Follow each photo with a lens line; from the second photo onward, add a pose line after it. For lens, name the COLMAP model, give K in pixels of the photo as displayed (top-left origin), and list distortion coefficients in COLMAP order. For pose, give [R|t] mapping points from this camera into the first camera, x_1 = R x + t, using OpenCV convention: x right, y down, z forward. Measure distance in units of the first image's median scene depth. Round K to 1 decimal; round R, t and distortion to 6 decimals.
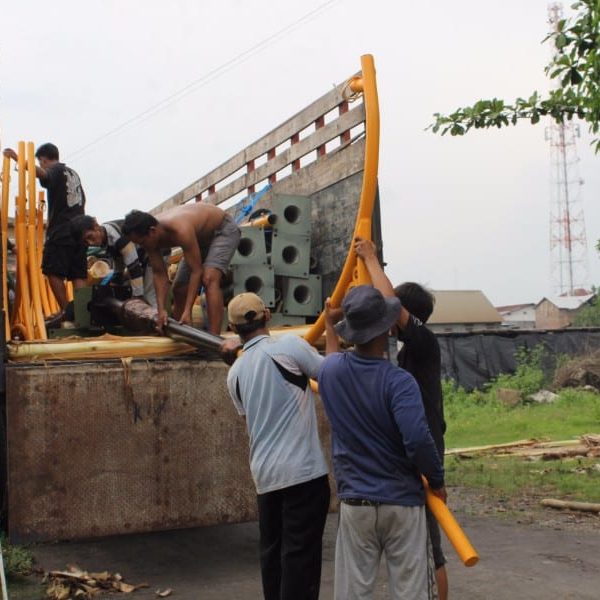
lens RADIAL K [[995.7, 0, 300.0], [0, 995.7, 300.0], [0, 0, 1]] dist [0.019595, 0.206699]
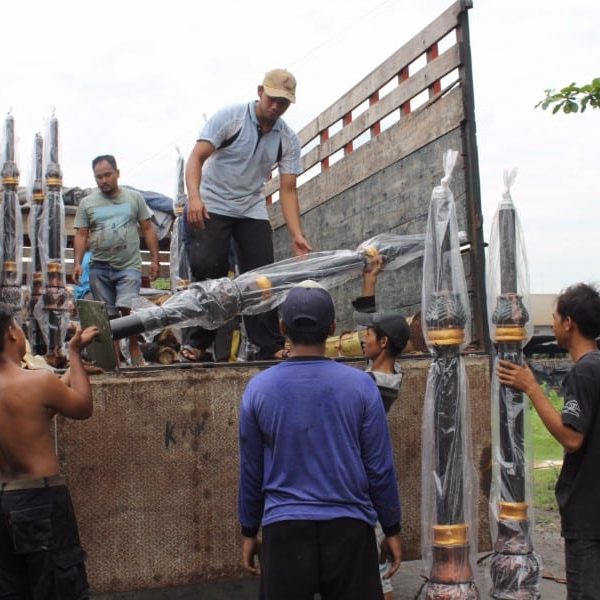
lens RADIAL K [[995.7, 0, 300.0], [0, 995.7, 300.0], [0, 0, 1]] dist [0.019595, 0.206699]
pose [[0.994387, -0.011629, -0.105158, 0.019618], [0.011037, 0.999920, -0.006208, 0.010417], [0.105222, 0.005013, 0.994436, 0.183062]]
